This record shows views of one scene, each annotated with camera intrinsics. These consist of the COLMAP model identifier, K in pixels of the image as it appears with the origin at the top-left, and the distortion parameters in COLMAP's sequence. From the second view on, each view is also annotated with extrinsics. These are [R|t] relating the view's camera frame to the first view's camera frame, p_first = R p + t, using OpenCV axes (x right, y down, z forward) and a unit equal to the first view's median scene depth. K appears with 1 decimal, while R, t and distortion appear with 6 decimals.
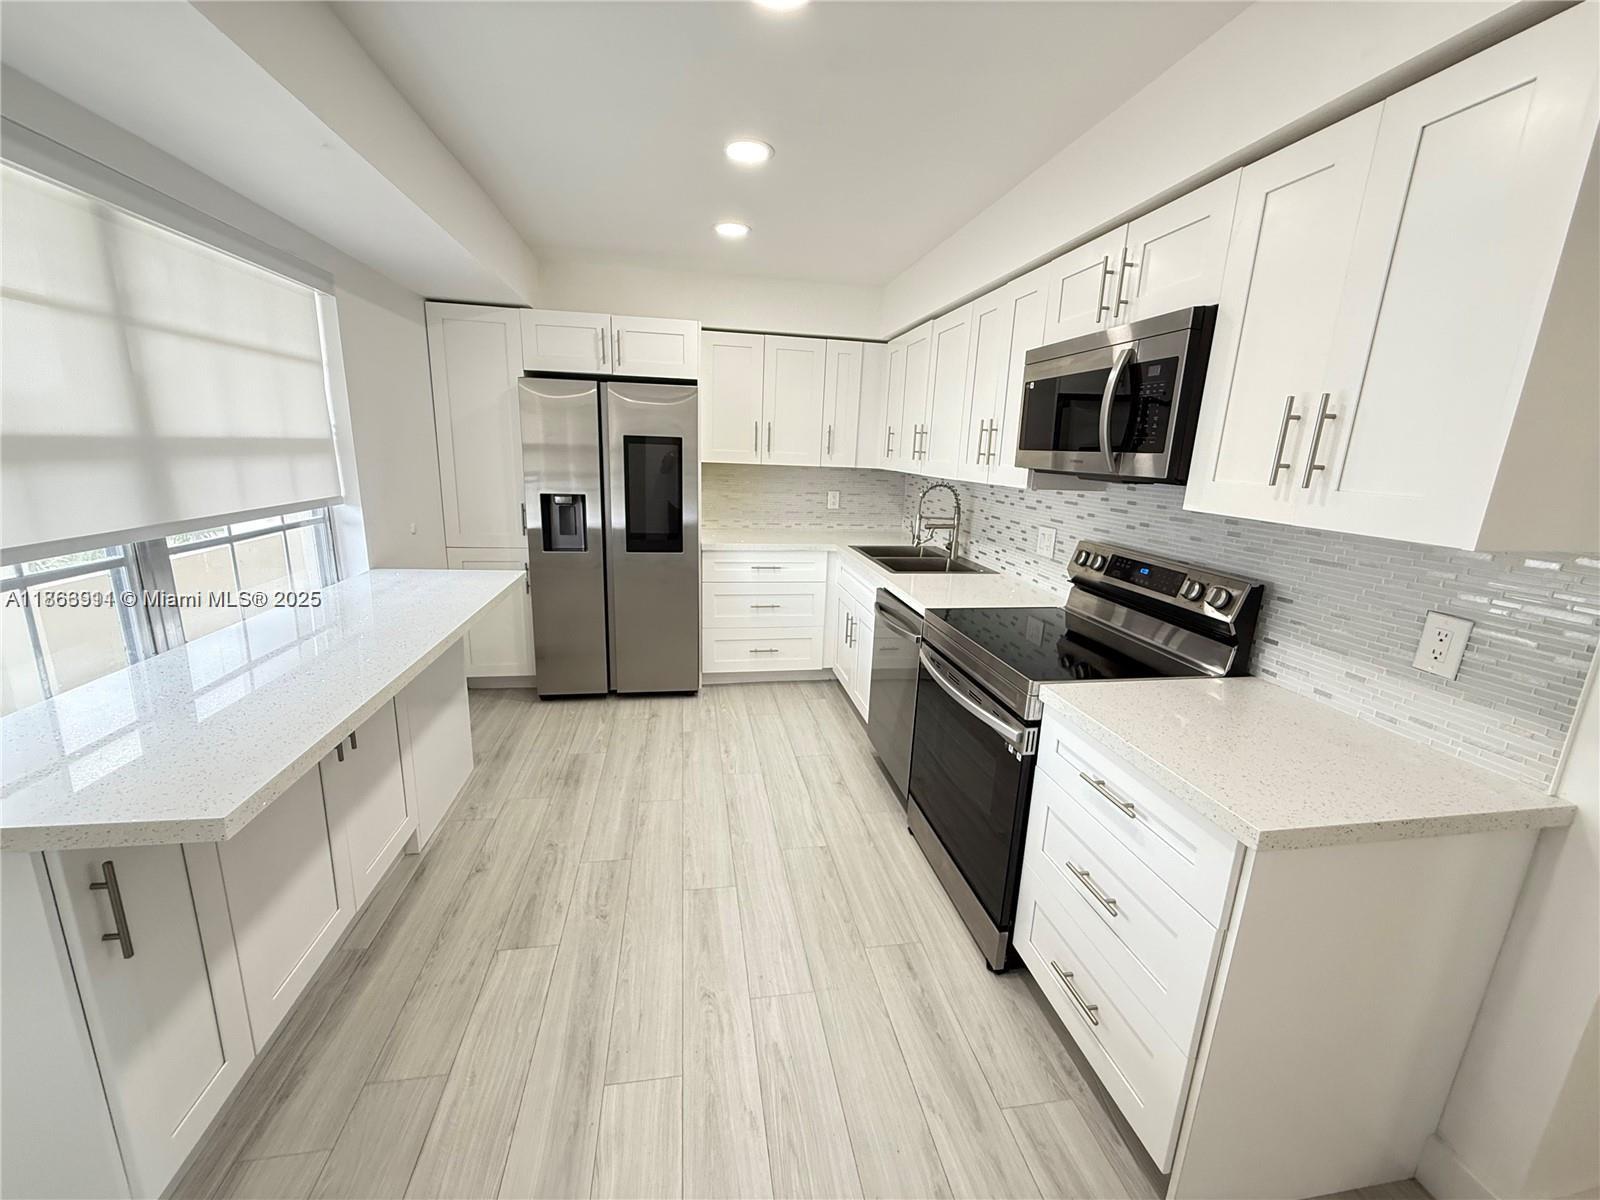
lens RADIAL K [[643.1, 0, 799.9], [0, 643.1, 600.1], [0, 0, 1]] dist [0.001750, 0.000916]
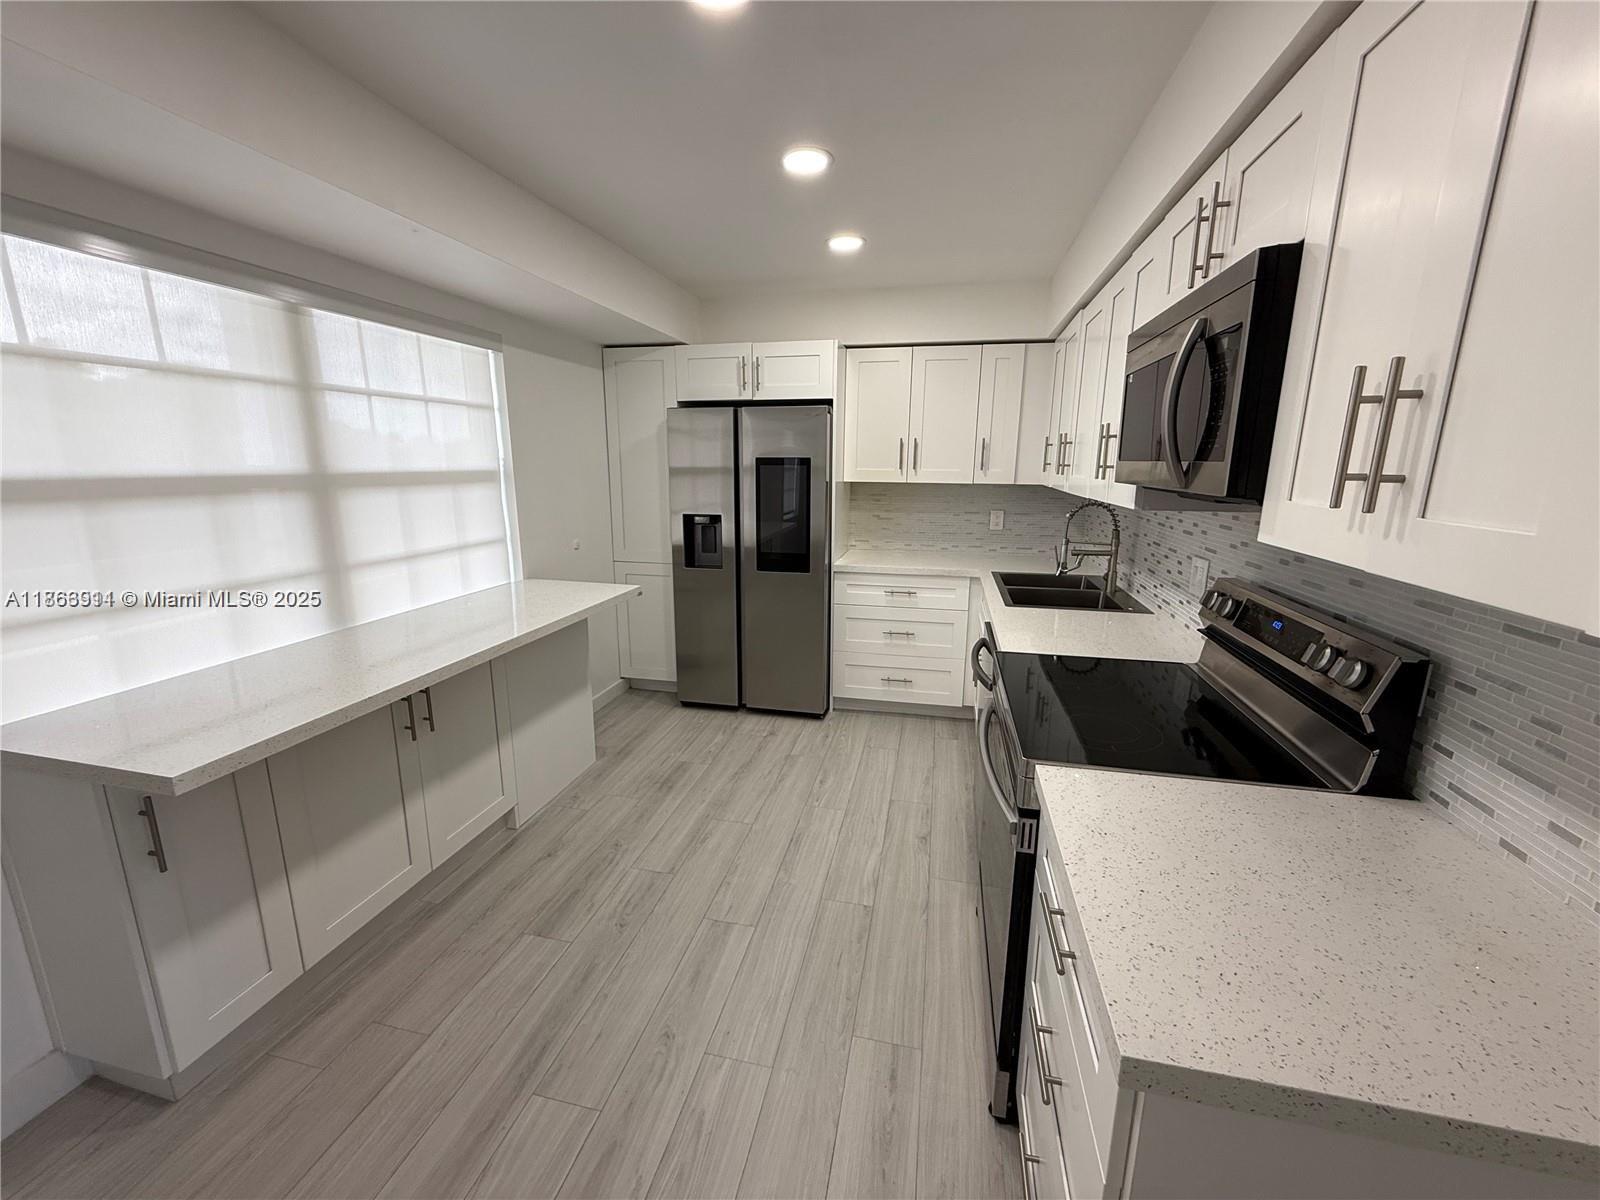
lens RADIAL K [[643.1, 0, 796.9], [0, 643.1, 599.8], [0, 0, 1]] dist [0.001750, 0.000916]
pose [[0.921086, 0.050642, -0.386052, 0.293385], [-0.061179, 0.998013, -0.015050, -0.026950], [0.384523, 0.037480, 0.922354, 0.125909]]
